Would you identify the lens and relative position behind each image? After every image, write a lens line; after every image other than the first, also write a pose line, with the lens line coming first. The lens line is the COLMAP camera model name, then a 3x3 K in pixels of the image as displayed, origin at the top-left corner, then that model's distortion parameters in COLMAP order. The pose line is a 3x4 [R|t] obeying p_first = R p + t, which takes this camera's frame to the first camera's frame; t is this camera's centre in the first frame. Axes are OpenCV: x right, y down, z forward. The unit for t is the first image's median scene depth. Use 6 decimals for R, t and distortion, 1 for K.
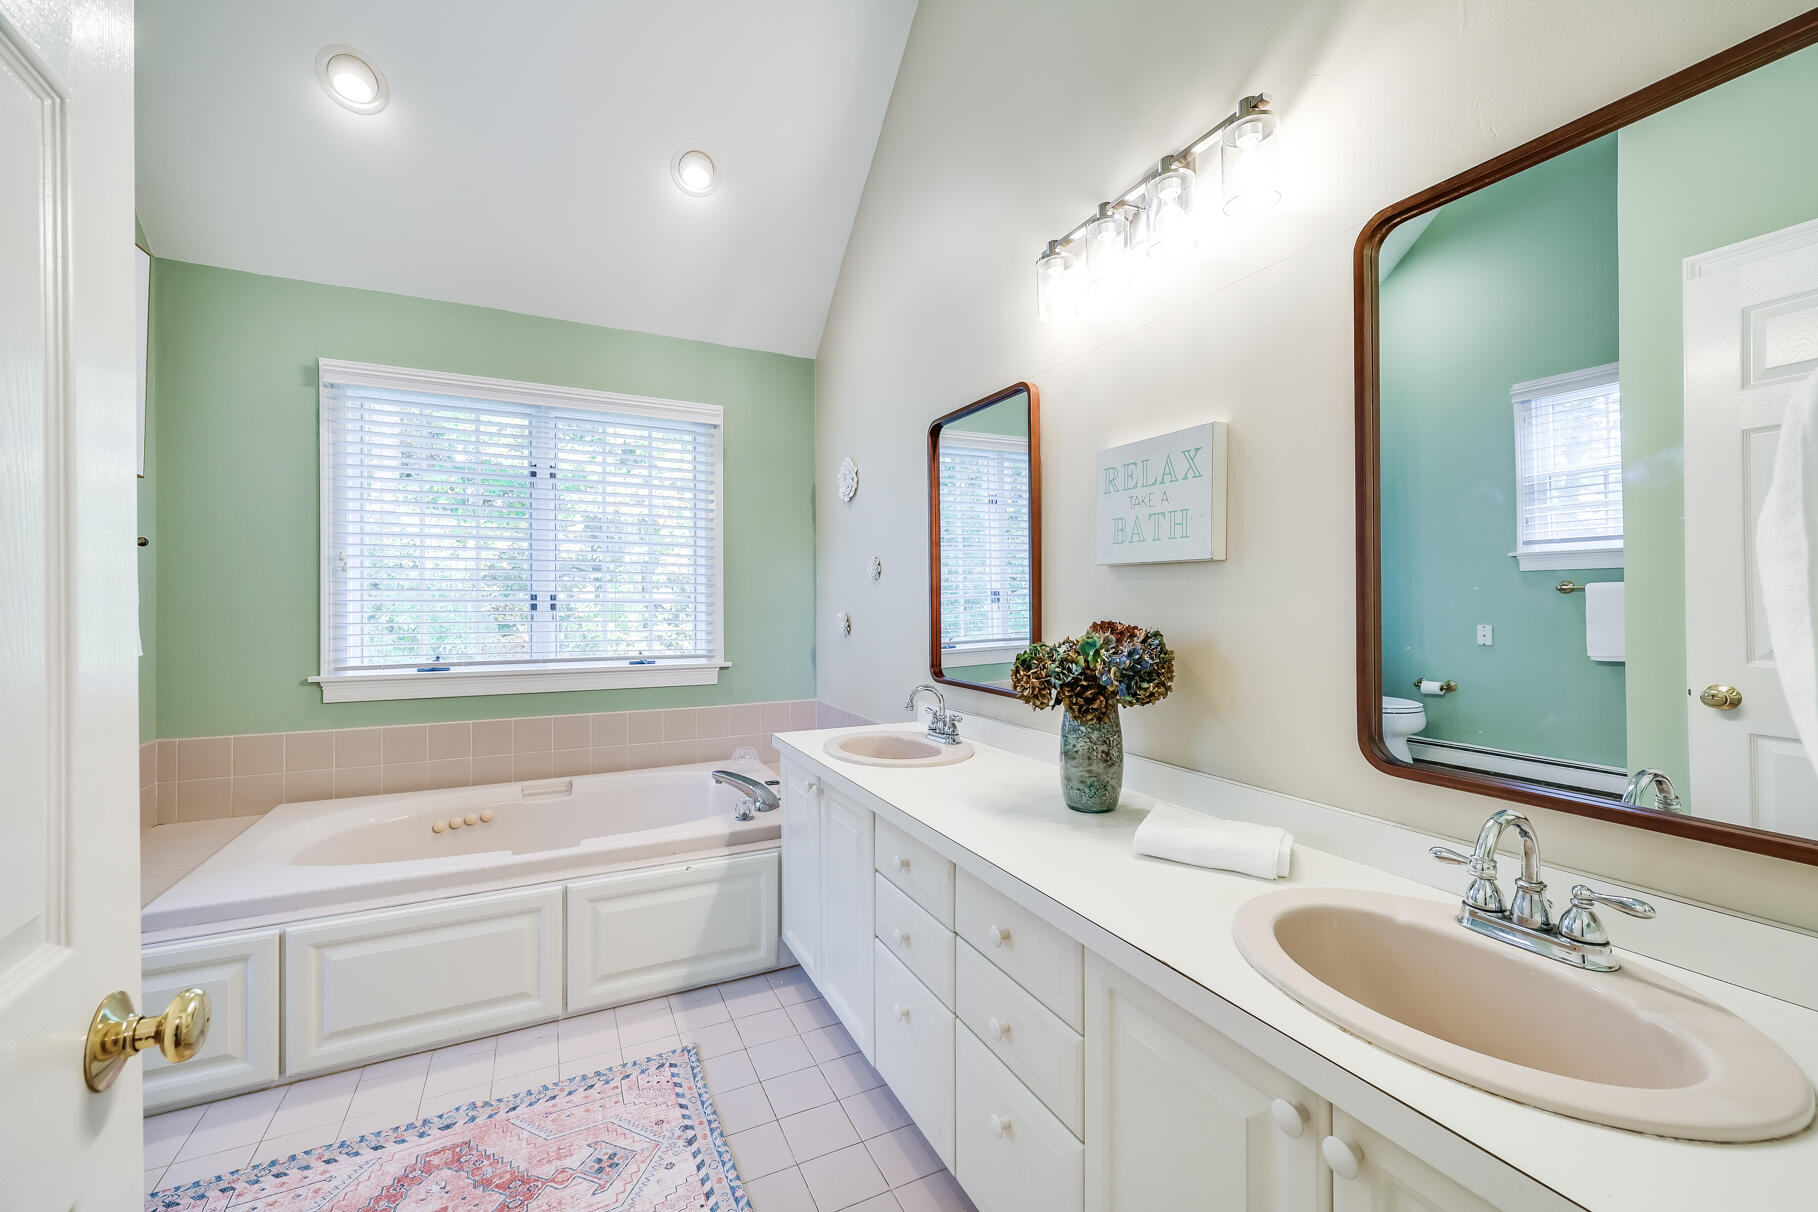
lens RADIAL K [[735.9, 0, 902.1], [0, 735.9, 597.4], [0, 0, 1]] dist [0.004535, 0.000183]
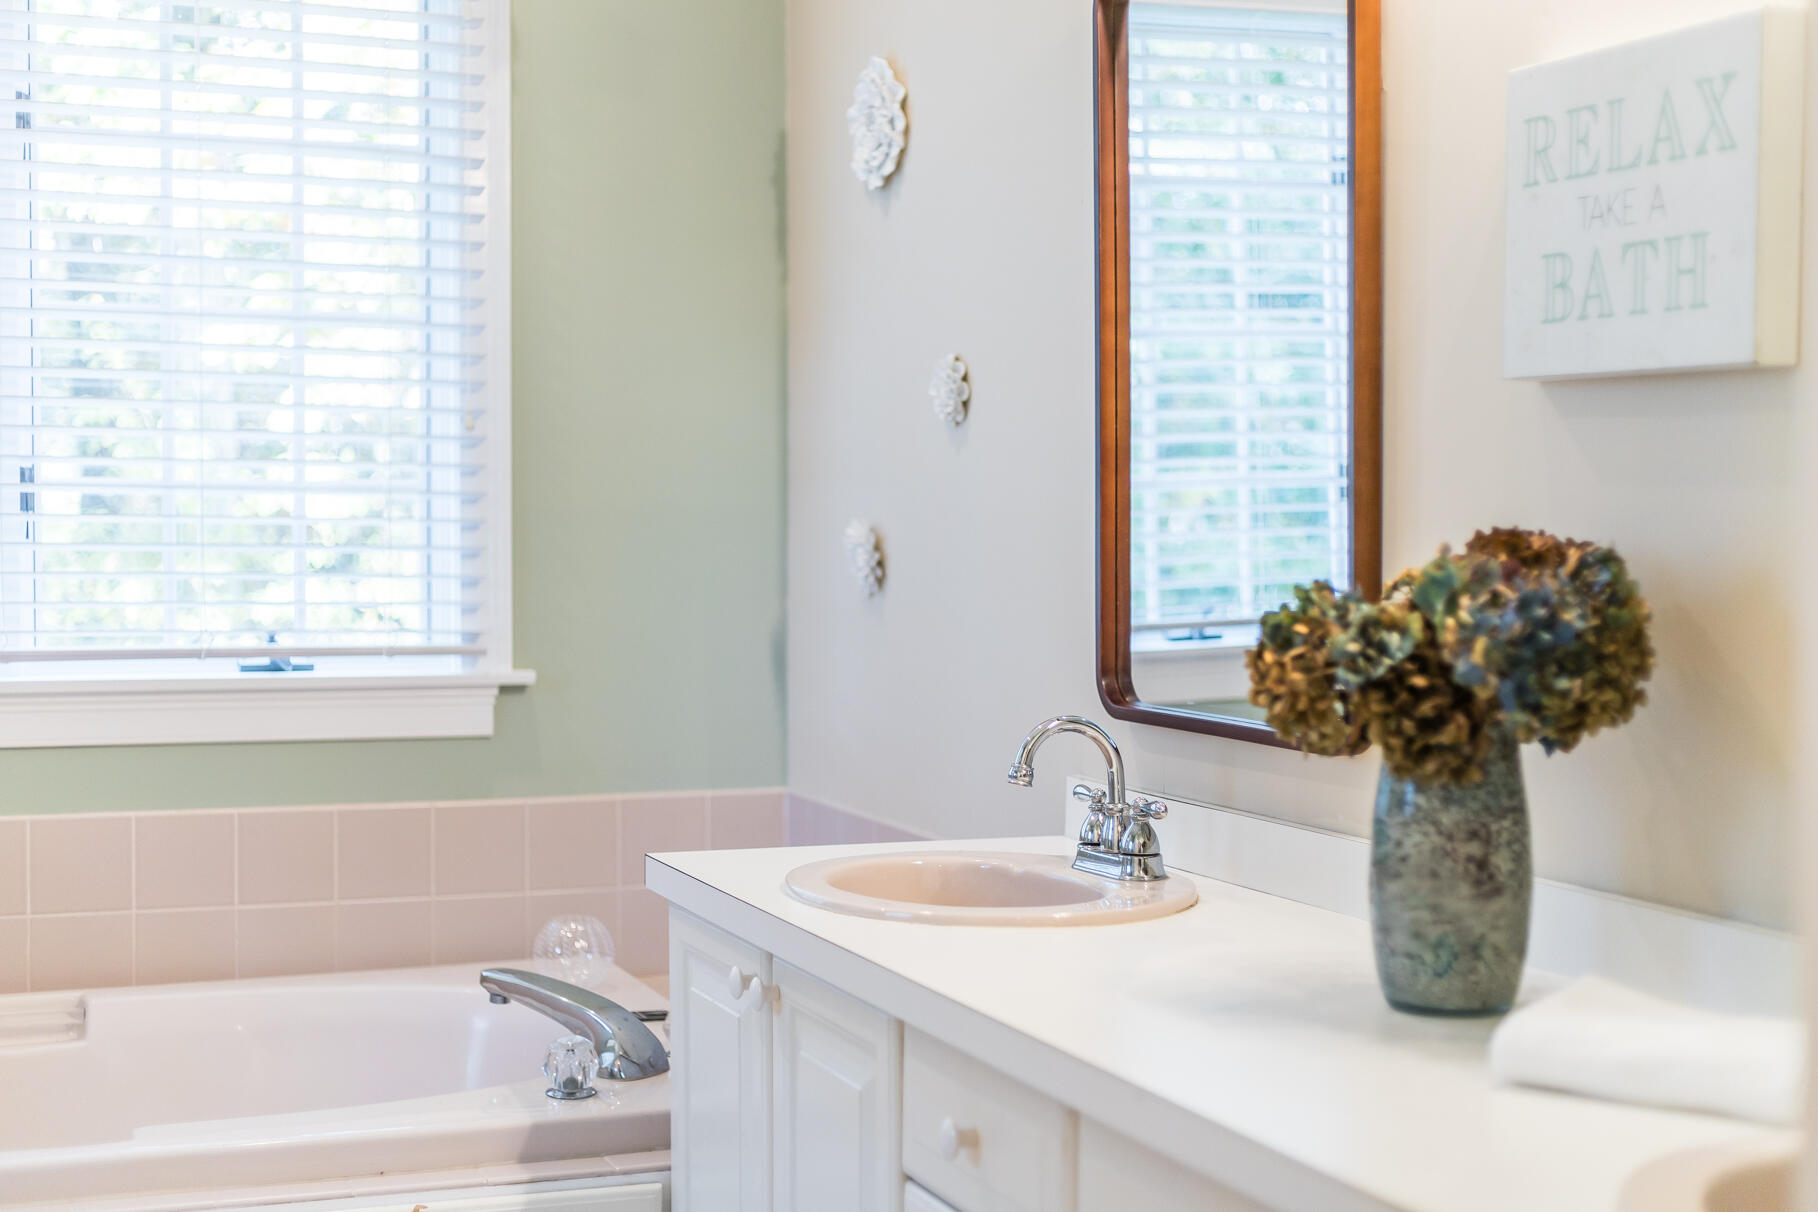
lens RADIAL K [[2644.0, 0, 903.8], [0, 2644.0, 593.2], [0, 0, 1]] dist [0.017173, 0.000000]
pose [[0.996036, 0.007454, -0.088640, 0.070782], [-0.004300, 0.999353, 0.035715, 0.014693], [0.088848, -0.035193, 0.995423, -0.306274]]
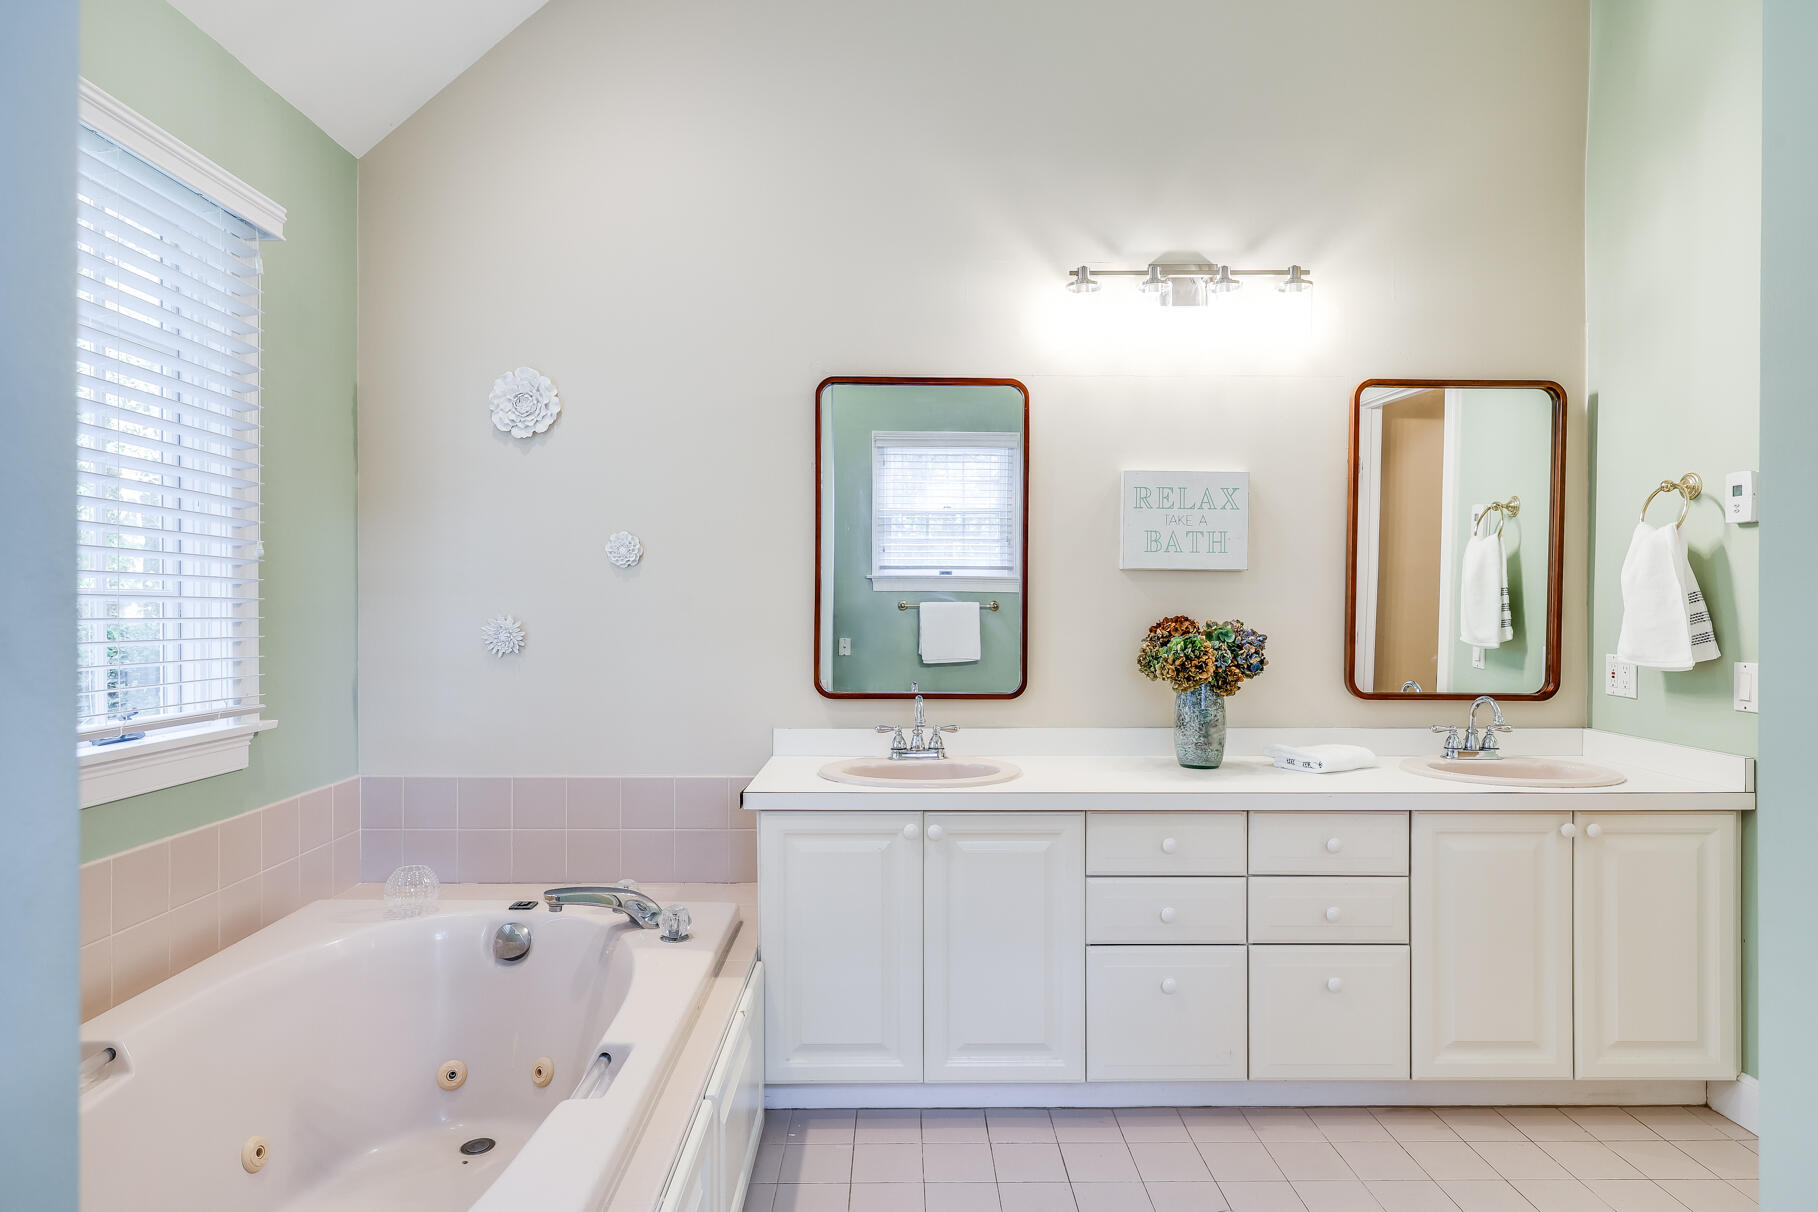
lens RADIAL K [[948.0, 0, 953.0], [0, 948.0, 605.2], [0, 0, 1]] dist [0.000411, 0.001170]
pose [[0.430966, 0.019287, 0.902162, -1.021596], [-0.000944, 0.999781, -0.020922, 0.037856], [-0.902368, 0.008165, 0.430890, 0.520013]]
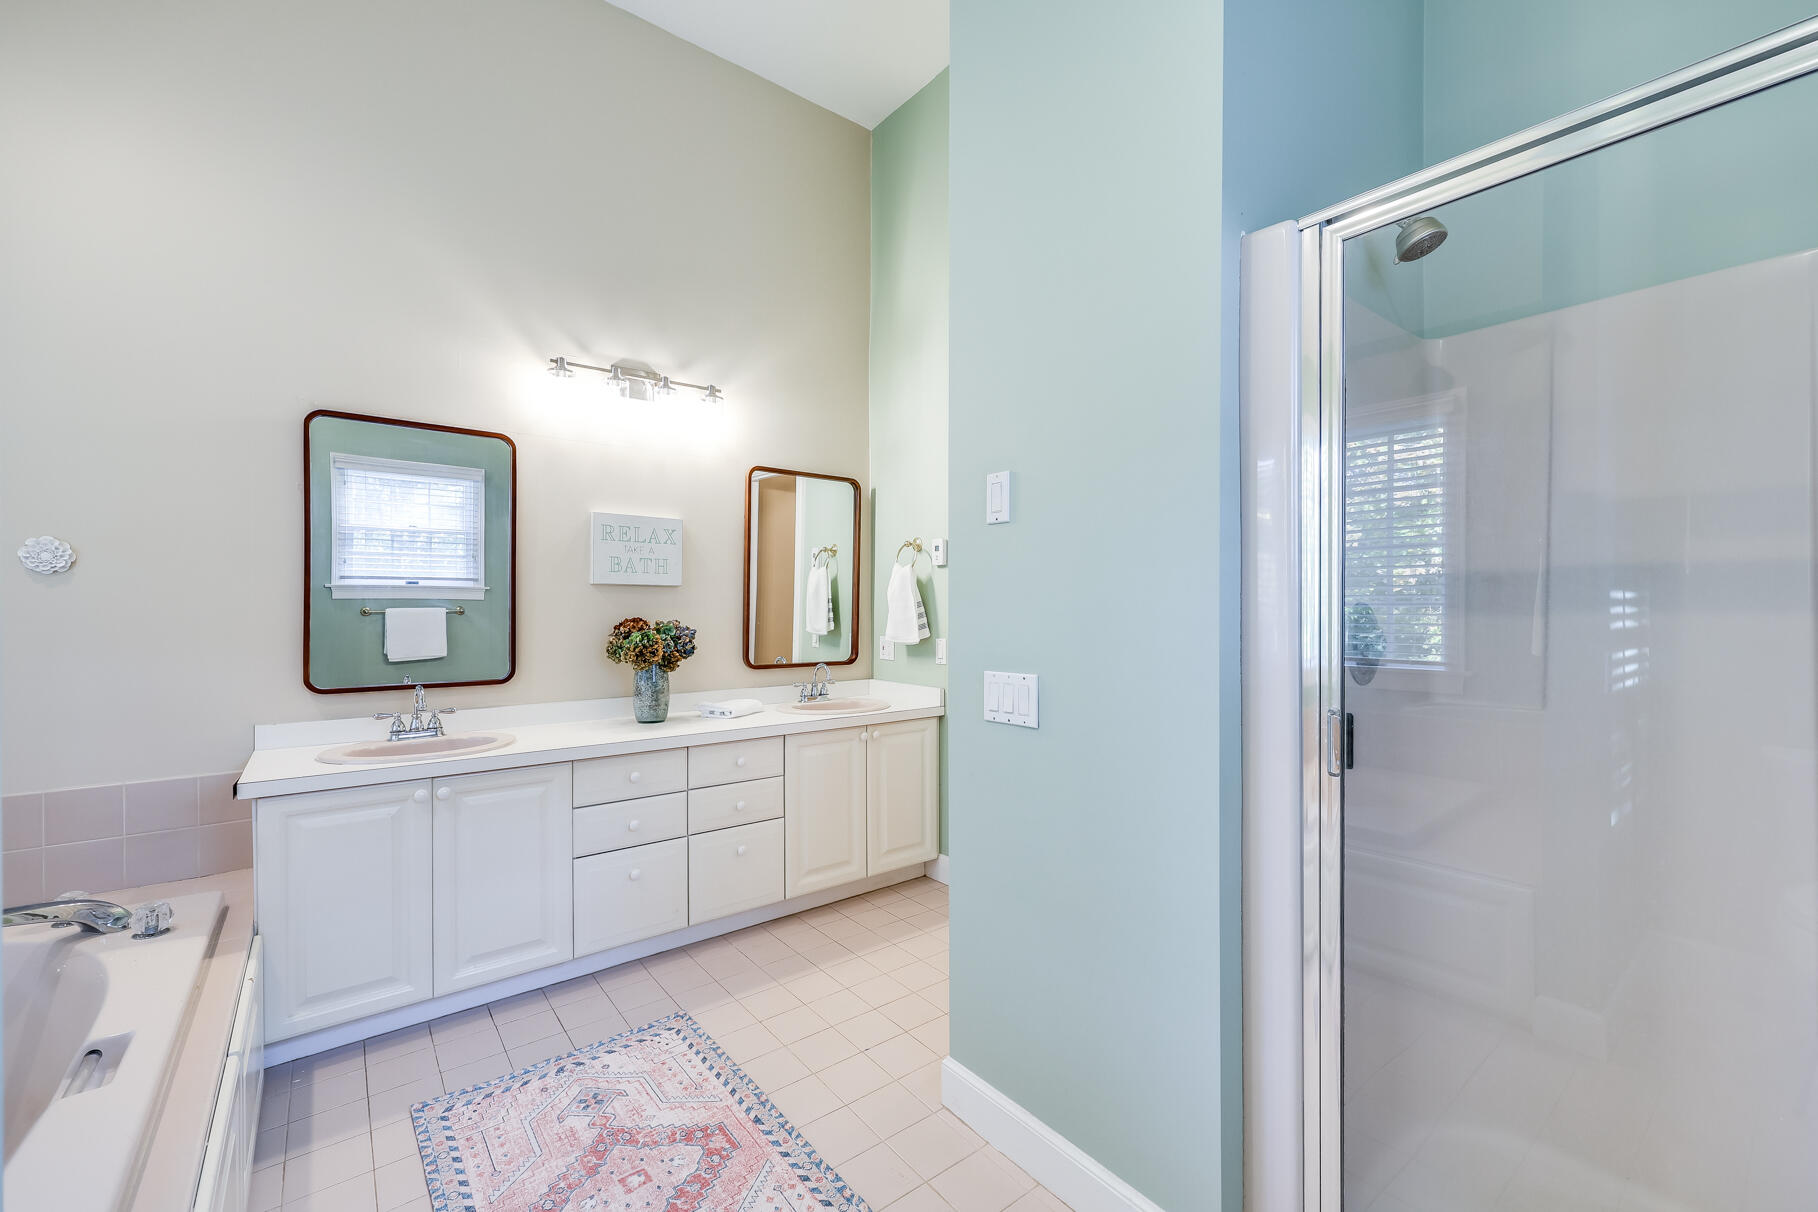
lens RADIAL K [[735.9, 0, 903.4], [0, 735.9, 614.1], [0, 0, 1]] dist [0.004535, 0.000183]
pose [[-0.204640, 0.012194, 0.978761, -1.220585], [0.016383, 0.999825, -0.009031, 0.039865], [-0.978700, 0.014187, -0.204804, 0.581593]]
